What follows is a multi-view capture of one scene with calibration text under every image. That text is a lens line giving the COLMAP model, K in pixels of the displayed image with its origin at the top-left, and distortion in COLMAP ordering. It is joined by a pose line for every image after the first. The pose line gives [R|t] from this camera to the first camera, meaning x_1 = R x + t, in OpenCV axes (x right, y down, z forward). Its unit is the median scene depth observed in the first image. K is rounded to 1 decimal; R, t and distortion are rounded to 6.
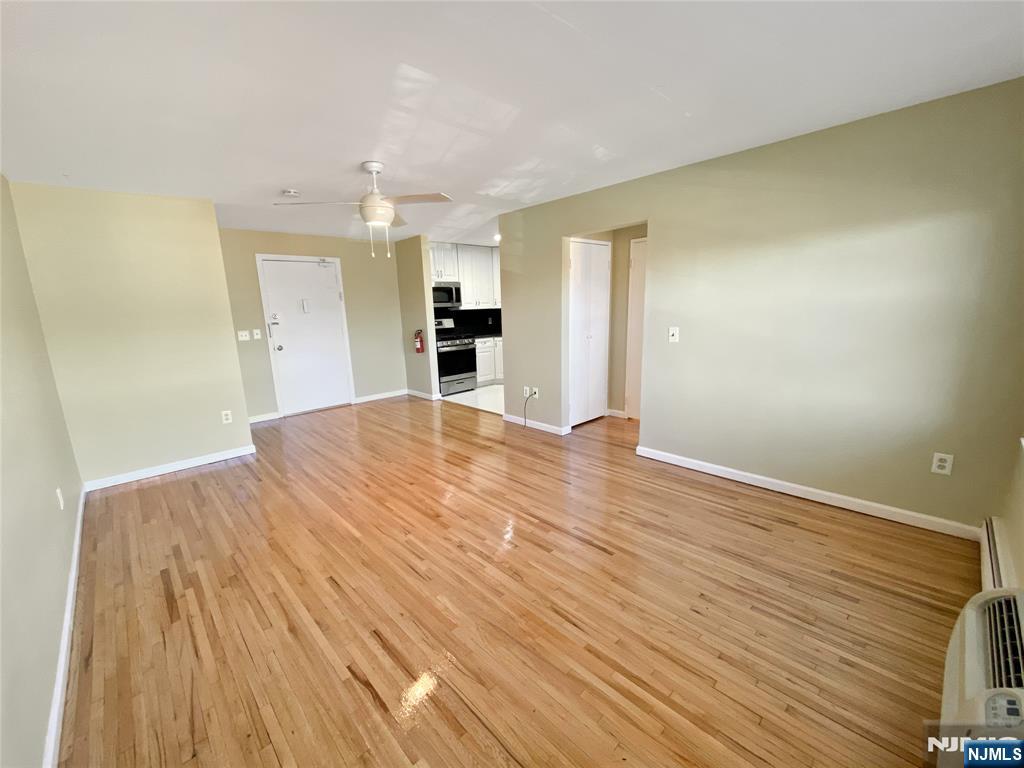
lens RADIAL K [[411.5, 0, 512.0], [0, 411.5, 384.0], [0, 0, 1]] dist [0.000059, -0.000033]
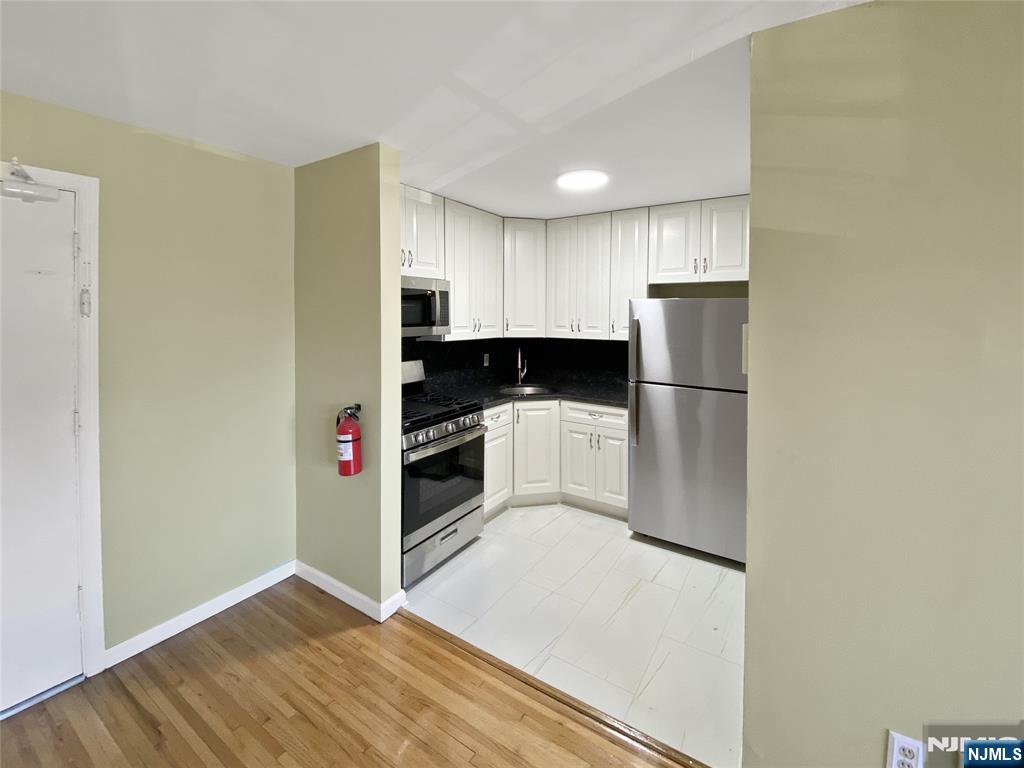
lens RADIAL K [[417.8, 0, 513.4], [0, 417.8, 316.5], [0, 0, 1]] dist [-0.001043, -0.000090]
pose [[0.972114, 0.034676, 0.231932, -0.165798], [0.009551, 0.982333, -0.186898, -0.128307], [-0.234315, 0.183902, 0.954608, 0.577077]]
